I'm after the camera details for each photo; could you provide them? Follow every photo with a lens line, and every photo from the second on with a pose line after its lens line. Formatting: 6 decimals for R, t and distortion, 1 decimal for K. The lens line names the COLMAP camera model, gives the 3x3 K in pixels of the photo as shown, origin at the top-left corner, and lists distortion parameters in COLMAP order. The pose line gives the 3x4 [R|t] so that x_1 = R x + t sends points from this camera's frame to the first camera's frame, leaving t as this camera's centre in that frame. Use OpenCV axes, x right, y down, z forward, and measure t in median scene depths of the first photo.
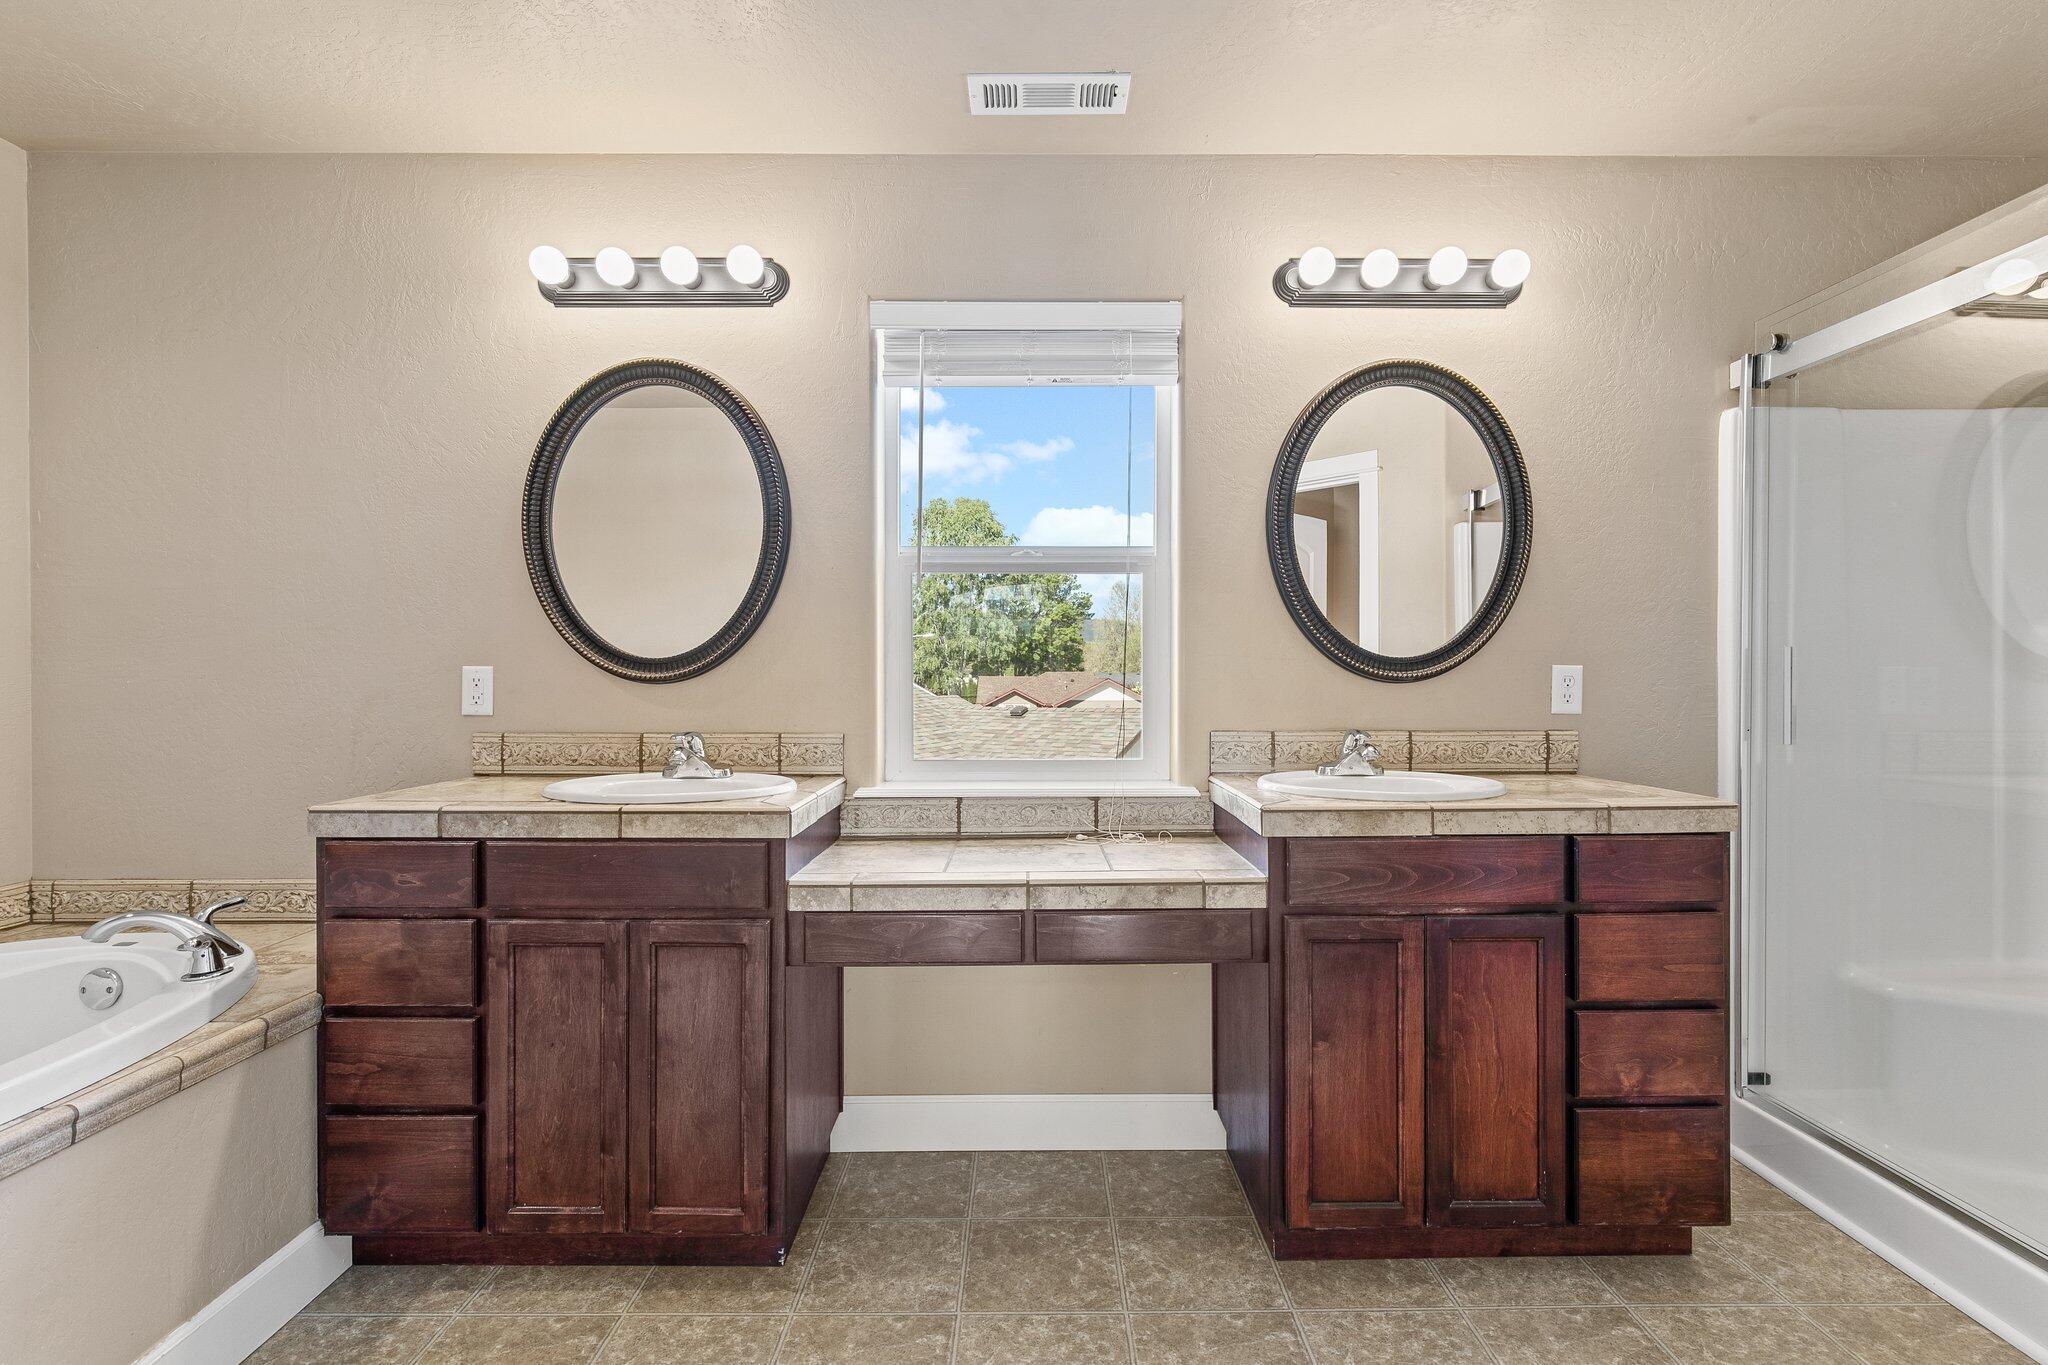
lens RADIAL K [[965.4, 0, 1032.3], [0, 965.4, 681.2], [0, 0, 1]] dist [-0.004089, -0.001160]
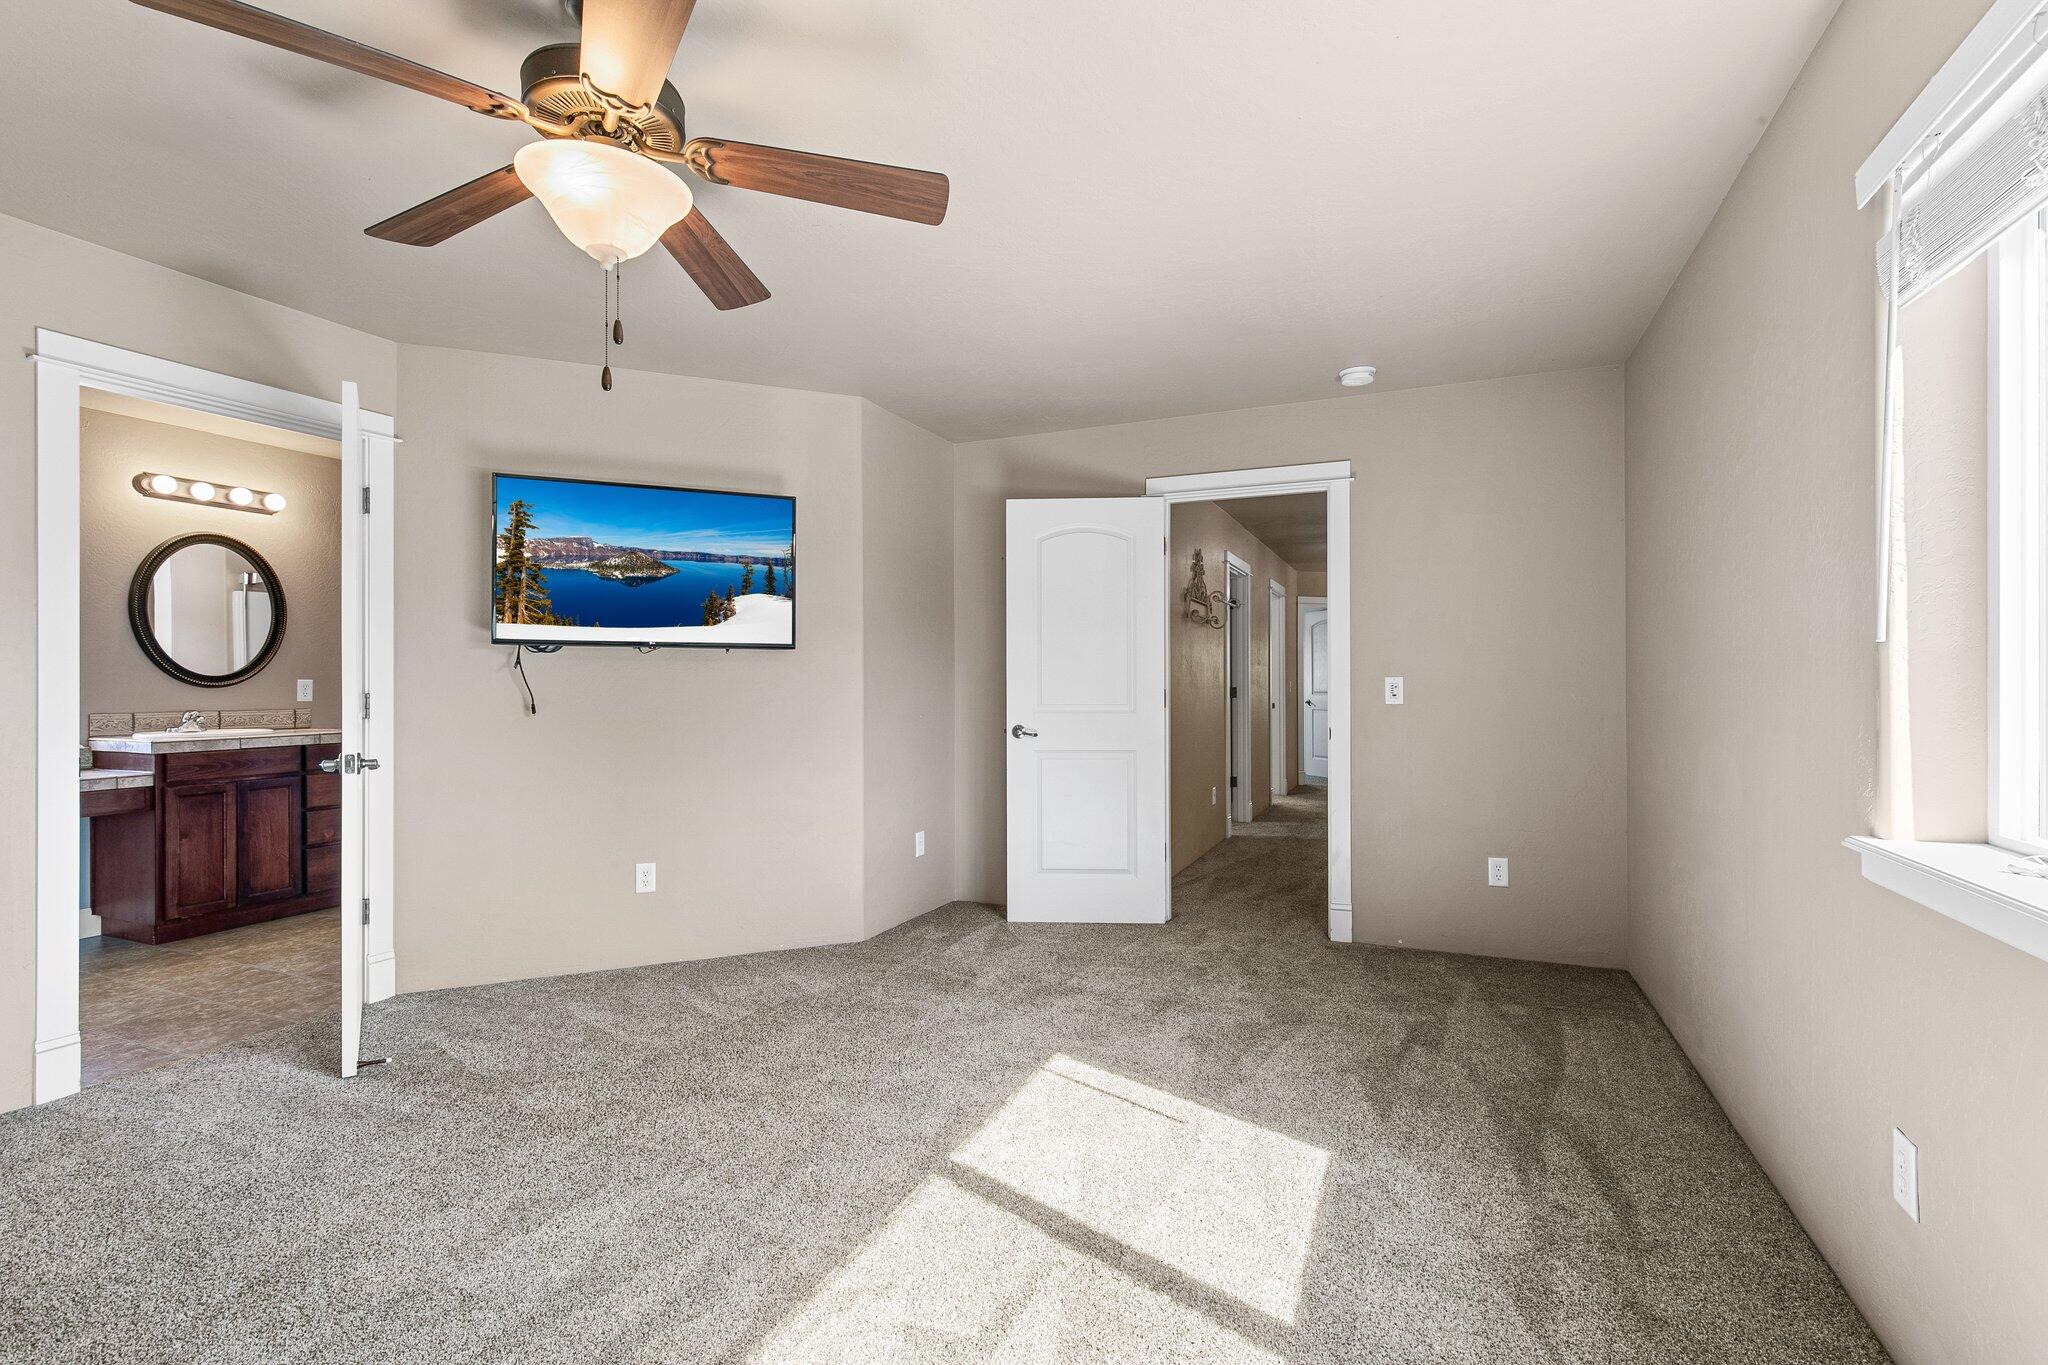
lens RADIAL K [[920.2, 0, 1035.5], [0, 920.2, 688.3], [0, 0, 1]] dist [0.004776, -0.001451]
pose [[0.403179, -0.001938, 0.915119, -0.929442], [0.001954, 0.999997, 0.001256, 0.004585], [-0.915119, 0.001281, 0.403181, -1.825162]]
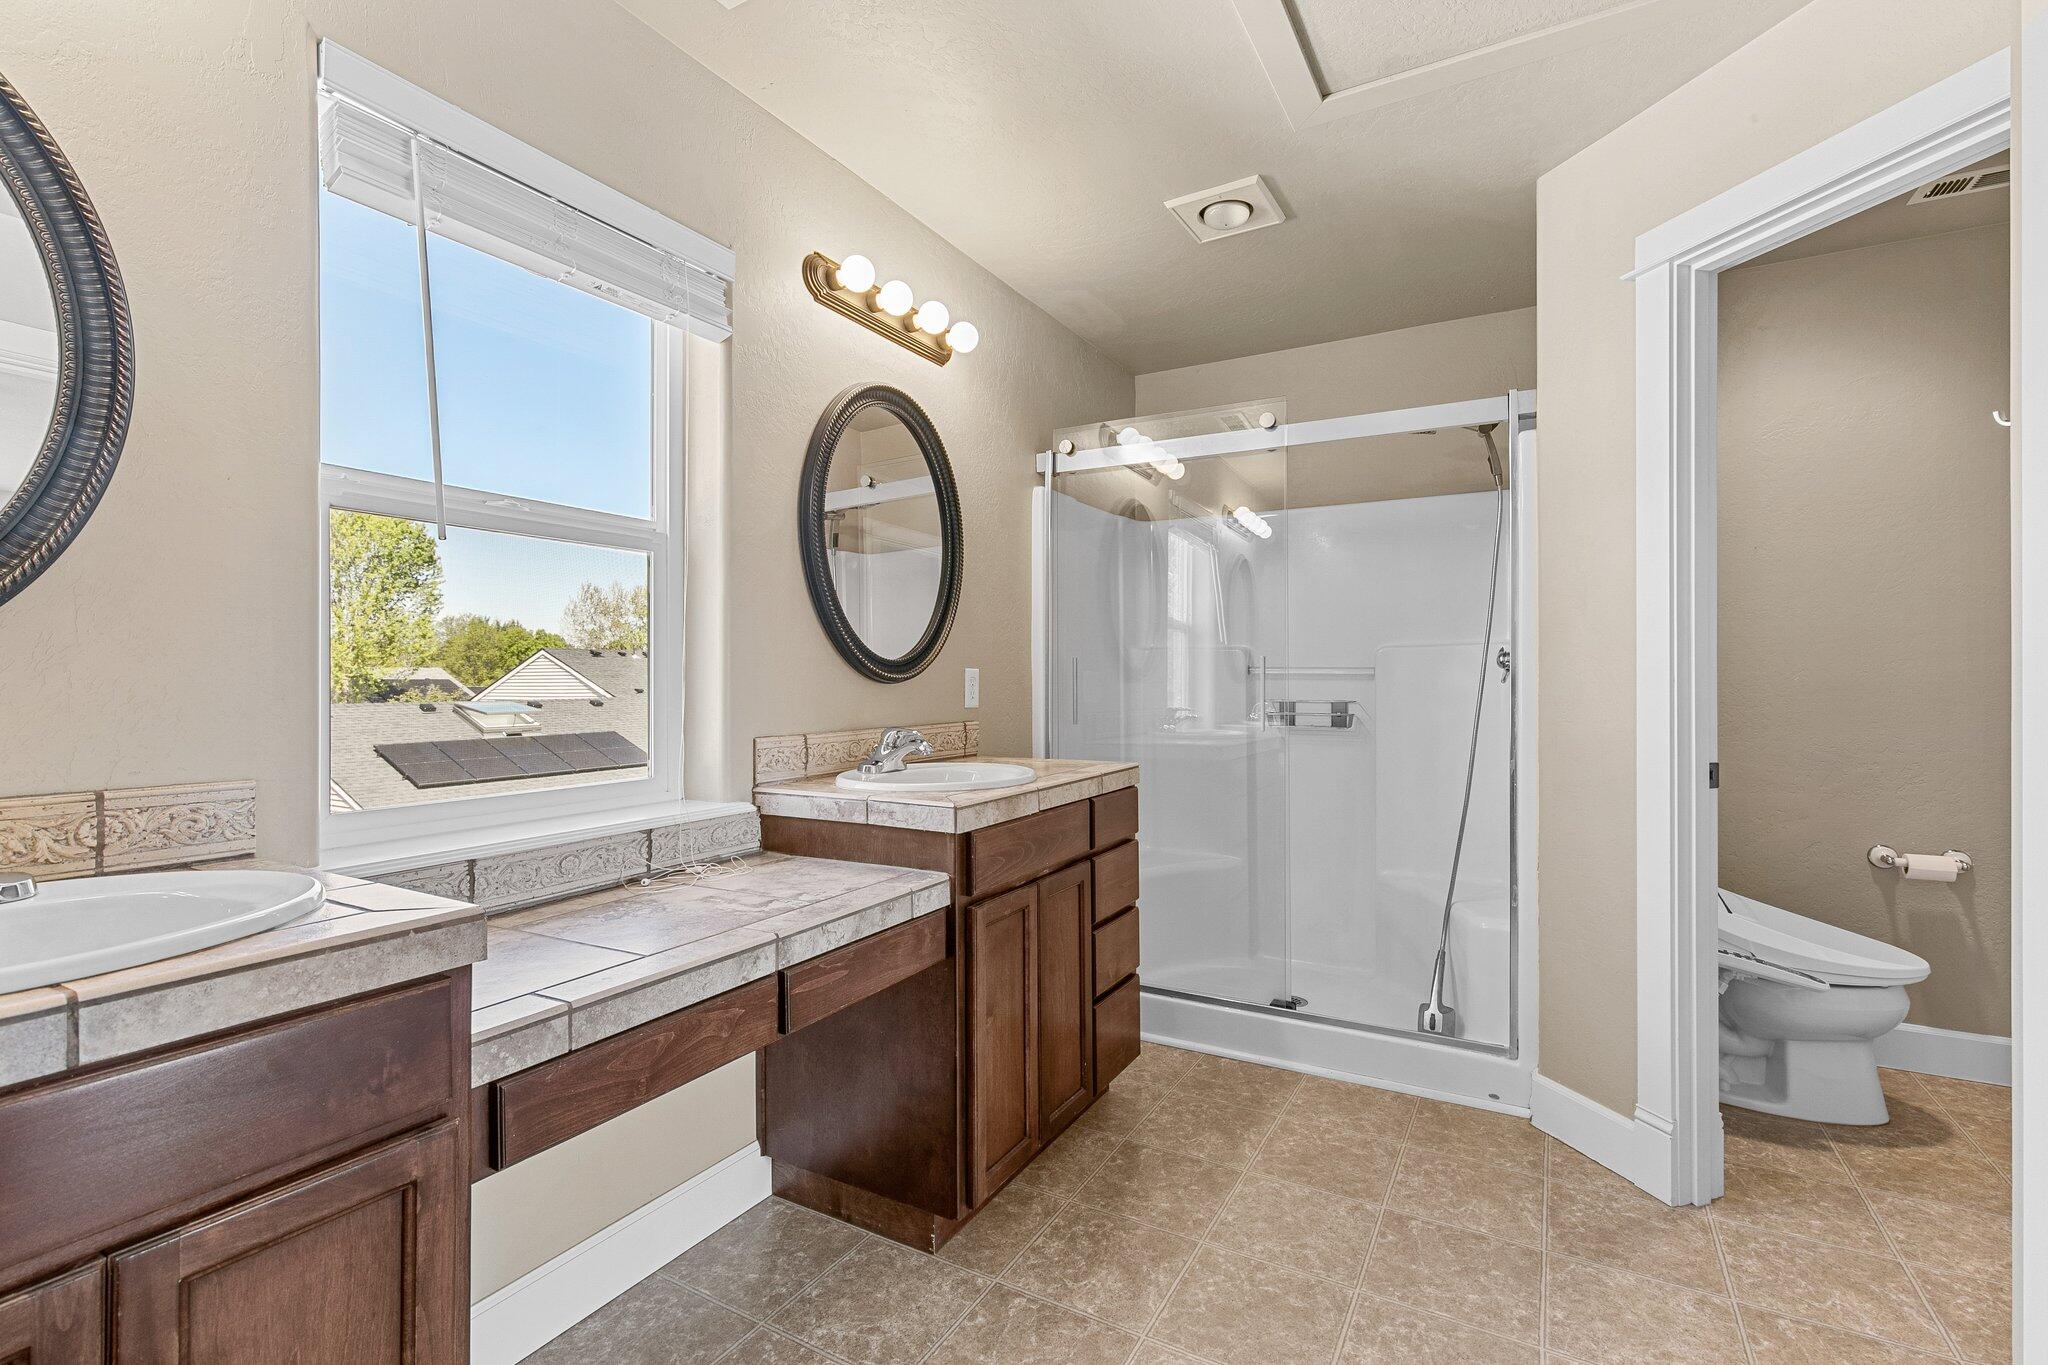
lens RADIAL K [[920.2, 0, 1035.4], [0, 920.2, 678.1], [0, 0, 1]] dist [0.004776, -0.001451]
pose [[0.493515, 0.000311, 0.869737, -0.561218], [0.006753, 0.999968, -0.004189, 0.001222], [-0.869711, 0.007941, 0.493497, 0.444832]]
